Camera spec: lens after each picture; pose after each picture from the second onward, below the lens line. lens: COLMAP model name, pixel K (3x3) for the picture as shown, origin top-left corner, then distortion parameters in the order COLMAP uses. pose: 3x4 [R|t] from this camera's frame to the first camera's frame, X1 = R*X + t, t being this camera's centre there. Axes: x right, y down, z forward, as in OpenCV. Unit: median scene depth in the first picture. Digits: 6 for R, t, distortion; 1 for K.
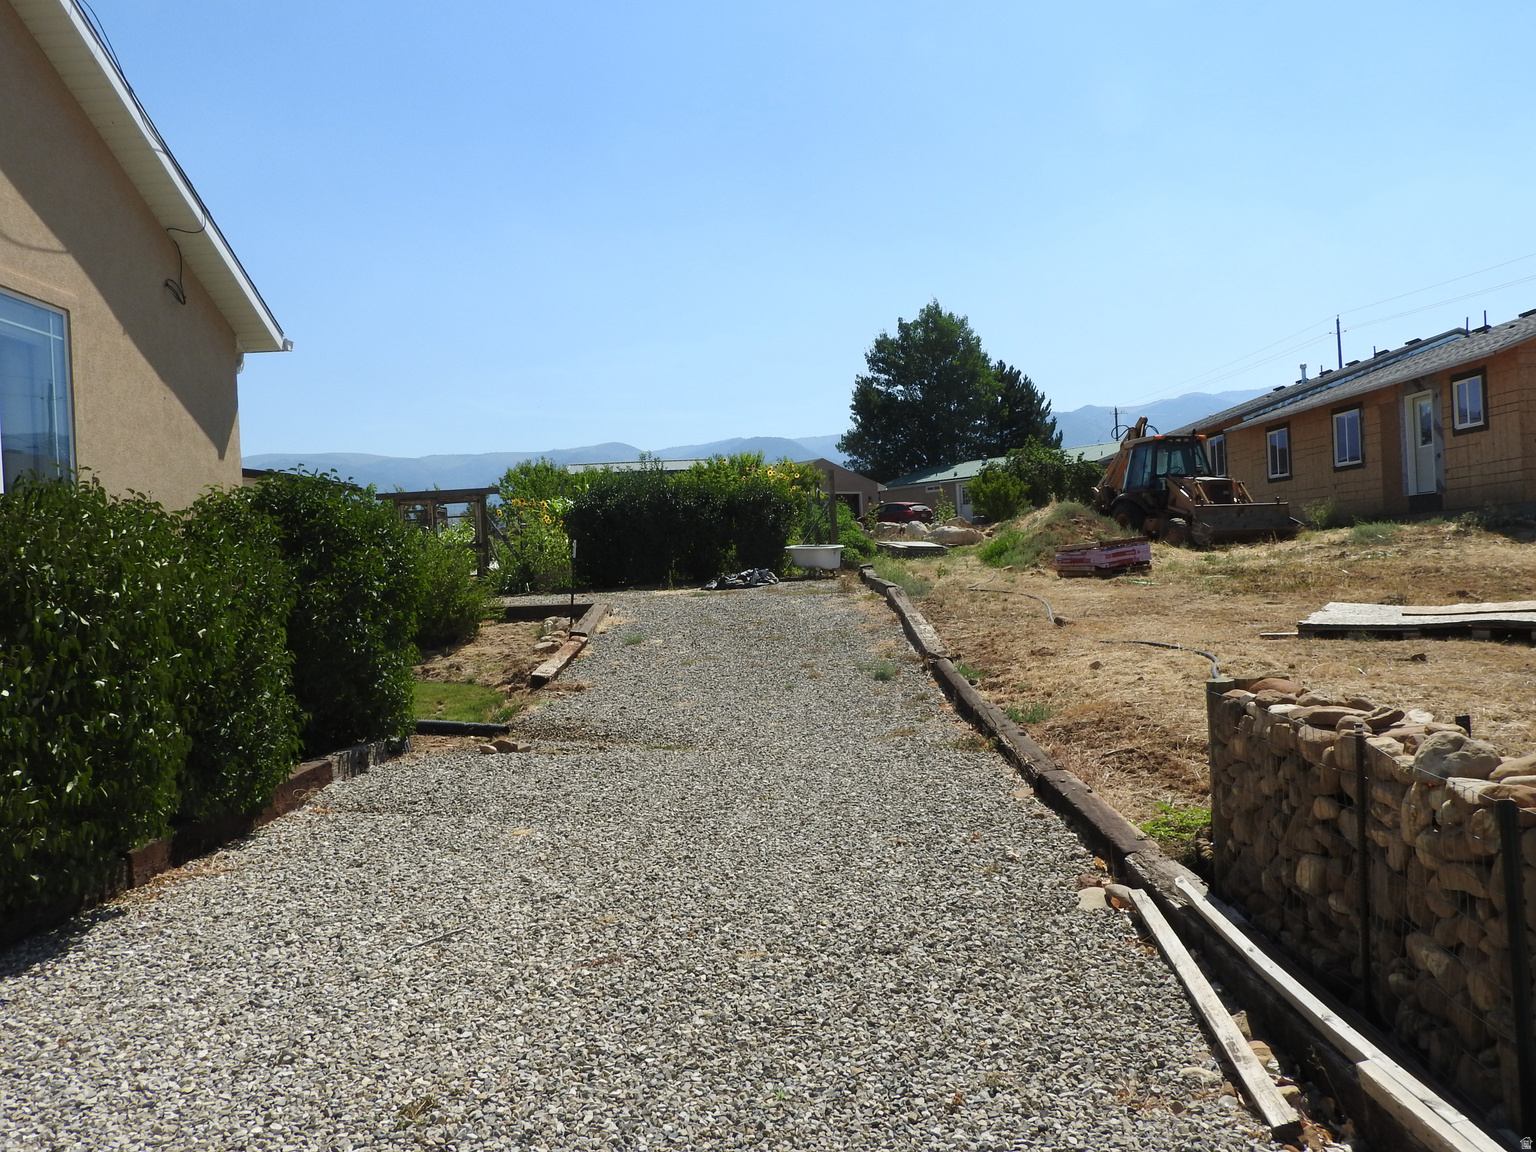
lens RADIAL K [[1233.7, 0, 768.0], [0, 1233.7, 576.0], [0, 0, 1]] dist [0.005207, 0.007232]
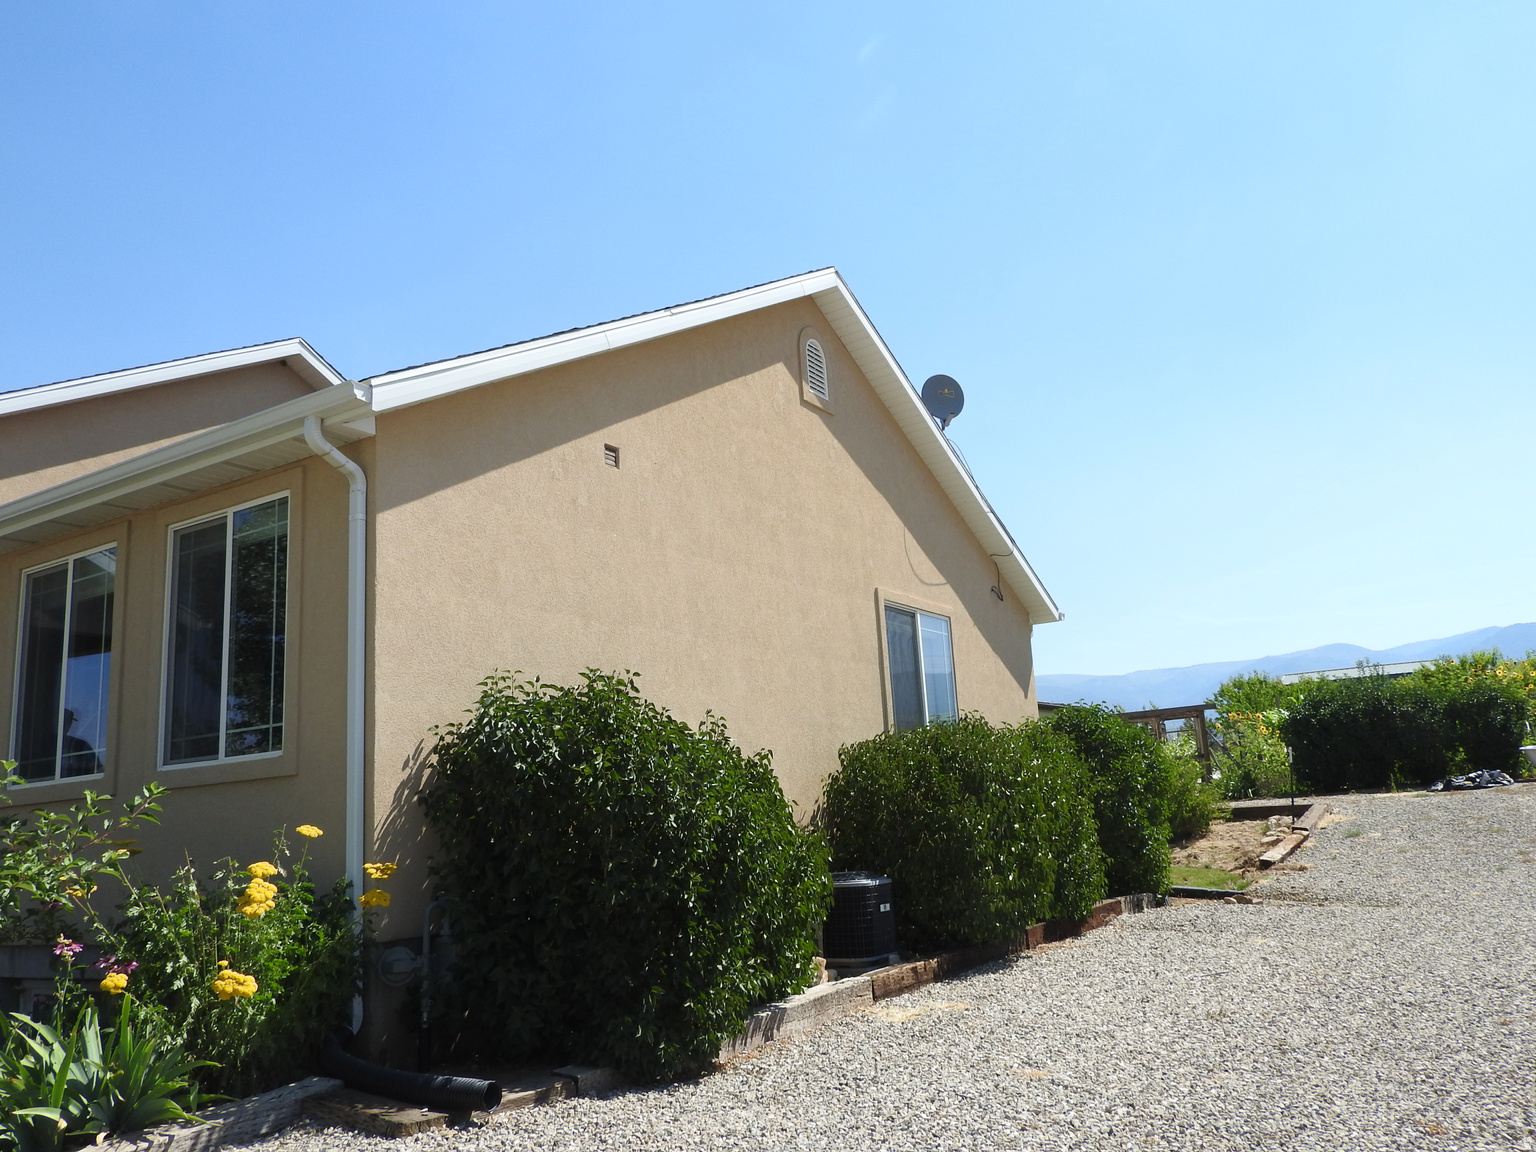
lens RADIAL K [[1233.7, 0, 768.0], [0, 1233.7, 576.0], [0, 0, 1]] dist [0.005207, 0.007232]
pose [[0.847547, -0.109441, -0.519314, 0.051073], [0.017090, 0.983628, -0.179399, 0.013633], [0.530446, 0.143173, 0.835541, -0.265666]]
